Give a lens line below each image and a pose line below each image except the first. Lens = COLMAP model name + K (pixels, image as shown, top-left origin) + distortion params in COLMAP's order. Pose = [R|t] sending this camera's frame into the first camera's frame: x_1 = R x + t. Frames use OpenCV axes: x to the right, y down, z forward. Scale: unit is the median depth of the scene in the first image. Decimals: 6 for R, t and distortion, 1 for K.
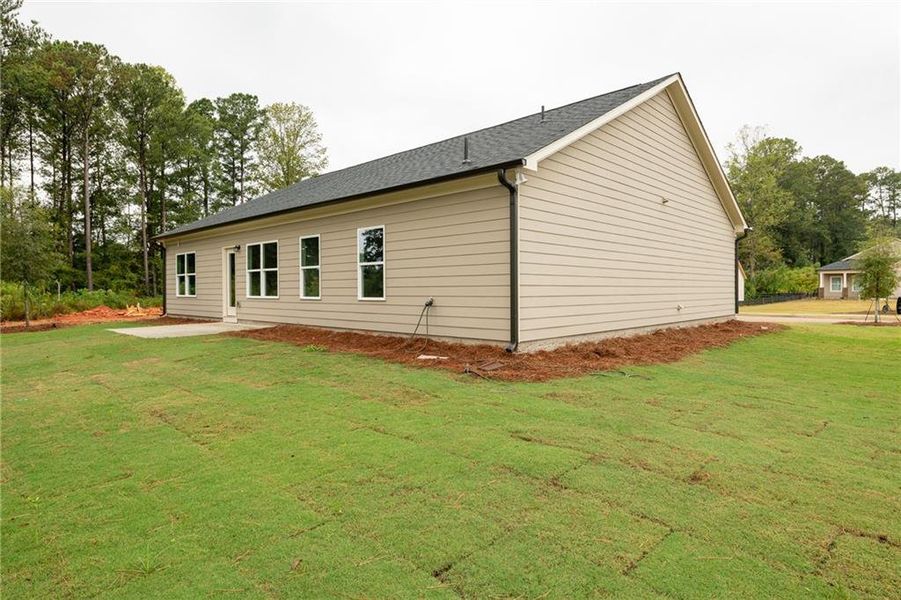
lens RADIAL K [[458.5, 0, 450.5], [0, 458.5, 300.0], [0, 0, 1]] dist [-0.004703, -0.001241]
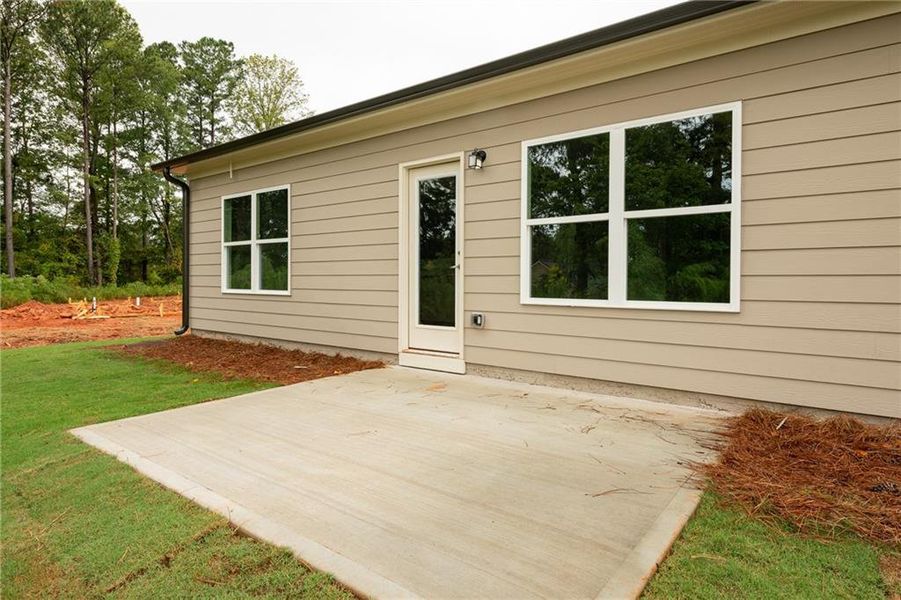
lens RADIAL K [[470.1, 0, 453.1], [0, 470.1, 288.7], [0, 0, 1]] dist [-0.000275, -0.001131]
pose [[0.996122, 0.008517, 0.087569, -0.098252], [-0.008184, 0.999958, -0.004160, -0.002604], [-0.087601, 0.003427, 0.996150, 0.124573]]
